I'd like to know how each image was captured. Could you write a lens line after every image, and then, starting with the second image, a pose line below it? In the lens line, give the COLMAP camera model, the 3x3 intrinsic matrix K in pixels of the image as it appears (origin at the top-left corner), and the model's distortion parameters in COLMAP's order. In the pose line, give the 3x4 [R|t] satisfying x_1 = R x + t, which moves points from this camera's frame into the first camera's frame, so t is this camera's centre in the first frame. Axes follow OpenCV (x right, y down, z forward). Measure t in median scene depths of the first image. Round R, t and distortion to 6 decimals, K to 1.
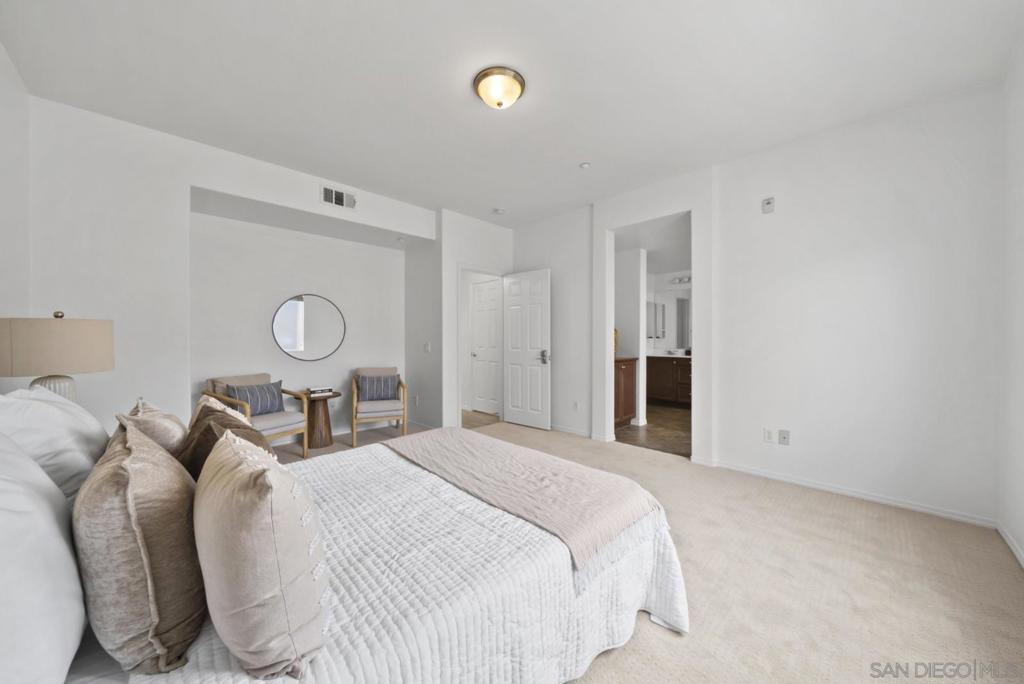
lens RADIAL K [[354.7, 0, 512.0], [0, 354.7, 342.0], [0, 0, 1]] dist [-0.004852, -0.000005]
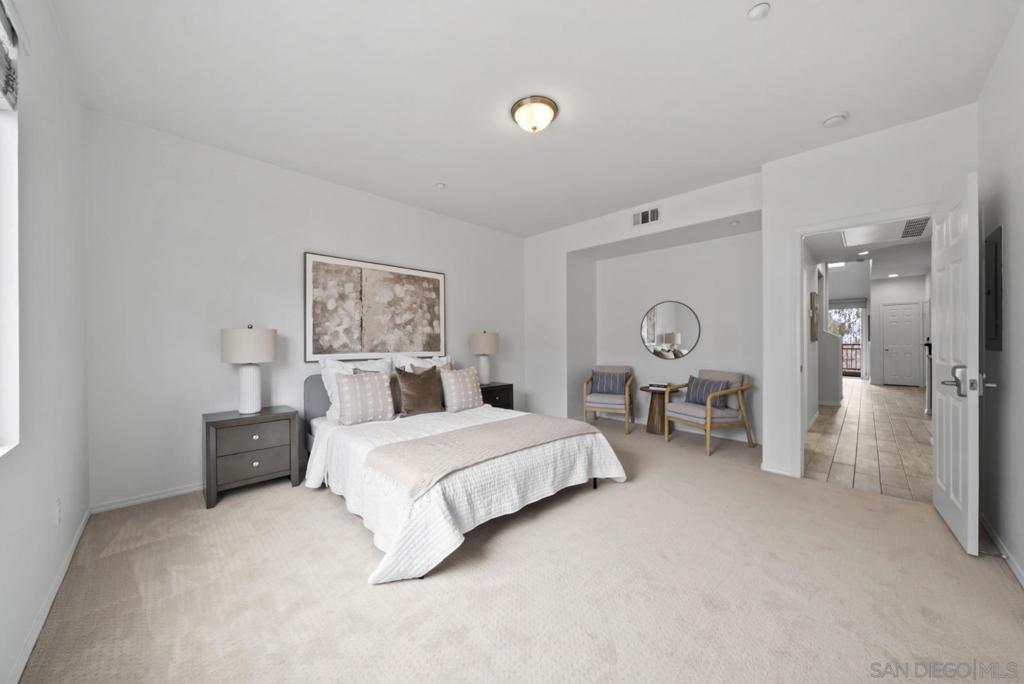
lens RADIAL K [[354.7, 0, 512.0], [0, 354.7, 342.0], [0, 0, 1]] dist [-0.004852, -0.000005]
pose [[0.001773, 0.006334, -0.999978, 0.685819], [-0.003444, 0.999974, 0.006328, -0.008949], [0.999992, 0.003433, 0.001795, 0.596123]]
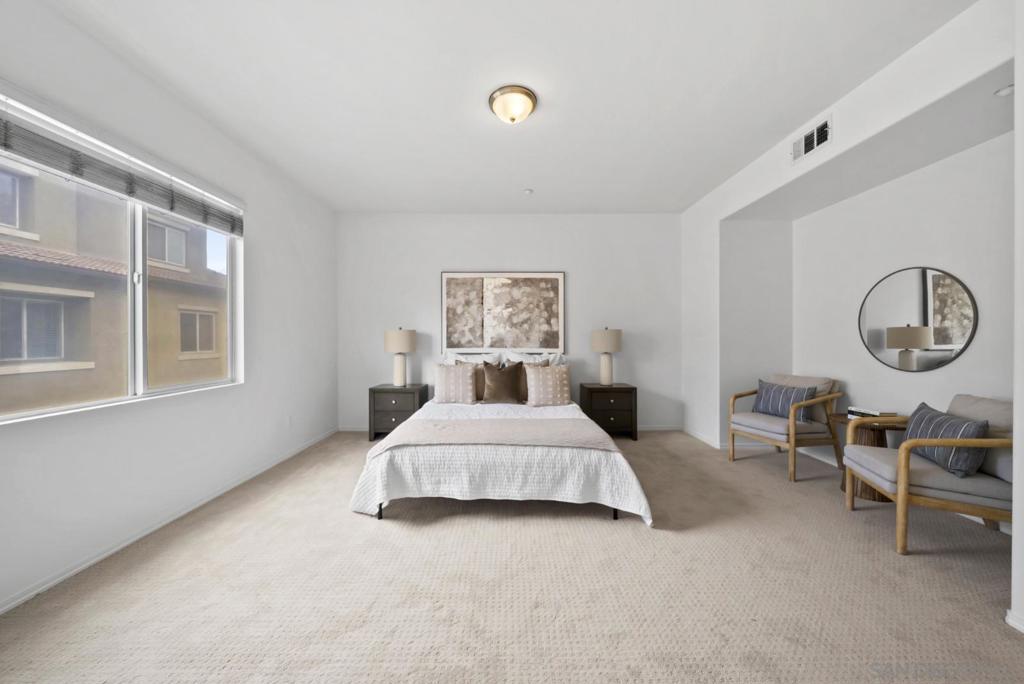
lens RADIAL K [[354.7, 0, 512.0], [0, 354.7, 342.0], [0, 0, 1]] dist [-0.004852, -0.000005]
pose [[-0.699077, 0.012245, -0.714941, 0.473311], [-0.000910, 0.999837, 0.018014, -0.012772], [0.715046, 0.013243, -0.698952, 1.122944]]
